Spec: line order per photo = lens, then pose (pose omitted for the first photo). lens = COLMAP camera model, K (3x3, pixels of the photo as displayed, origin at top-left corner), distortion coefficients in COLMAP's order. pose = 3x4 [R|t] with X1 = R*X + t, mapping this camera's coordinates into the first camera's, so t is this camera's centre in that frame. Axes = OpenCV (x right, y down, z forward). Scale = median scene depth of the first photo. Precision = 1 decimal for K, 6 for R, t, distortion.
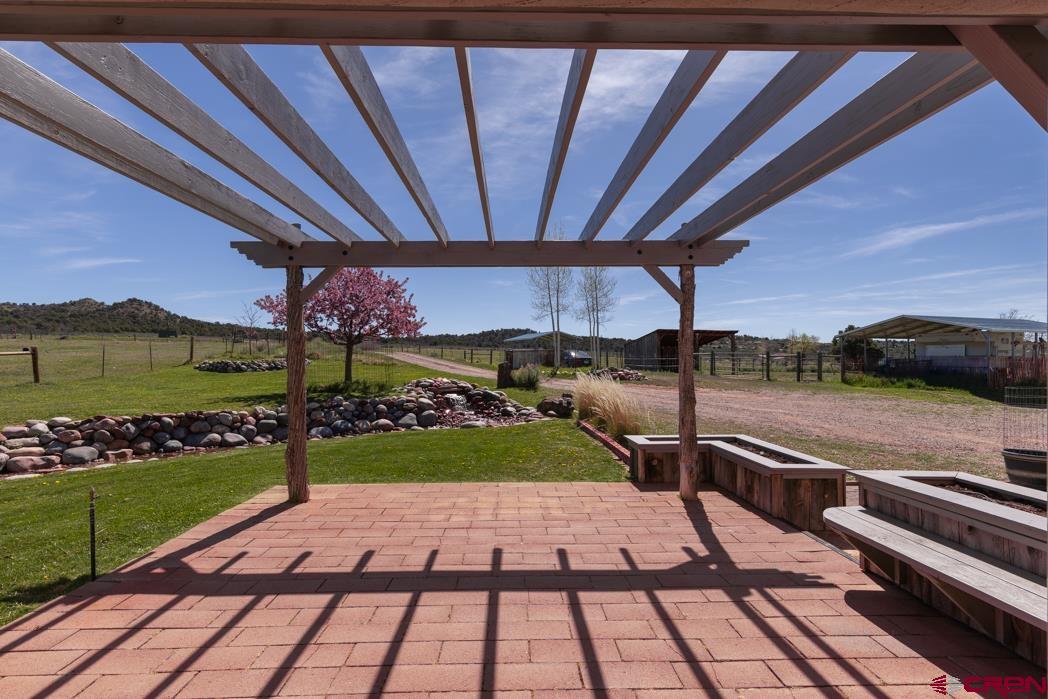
lens RADIAL K [[492.4, 0, 578.2], [0, 492.4, 353.3], [0, 0, 1]] dist [-0.000431, -0.000098]
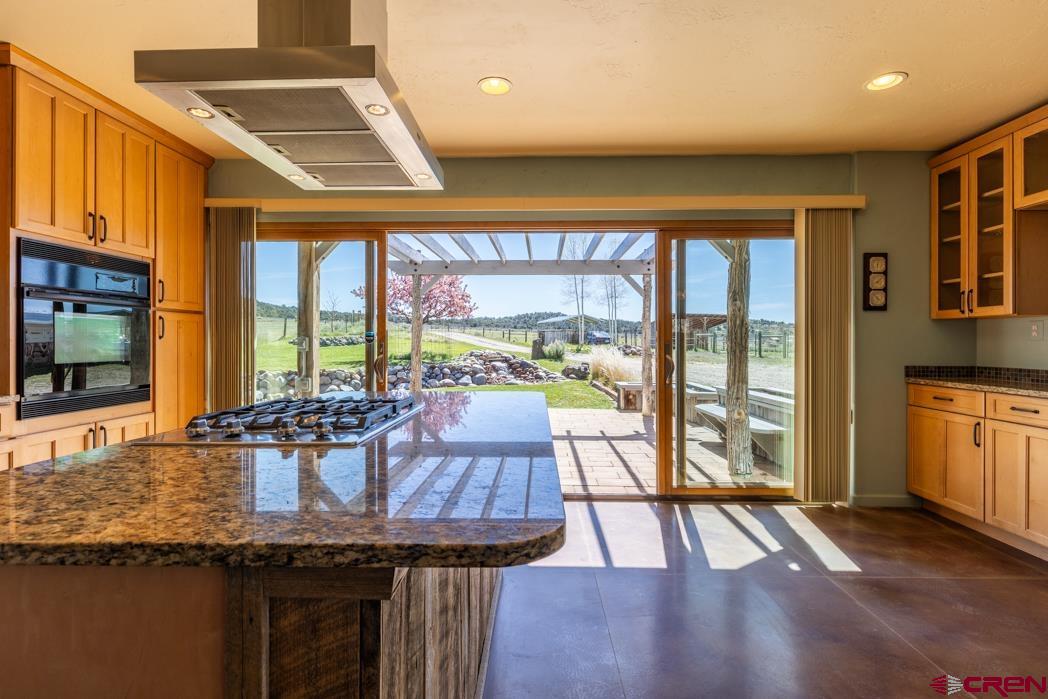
lens RADIAL K [[491.7, 0, 527.9], [0, 491.7, 341.4], [0, 0, 1]] dist [-0.000211, -0.000619]
pose [[0.985794, 0.015124, -0.167279, 0.039831], [-0.013611, 0.999855, 0.010188, 0.013657], [0.167409, -0.007767, 0.985857, -0.265791]]
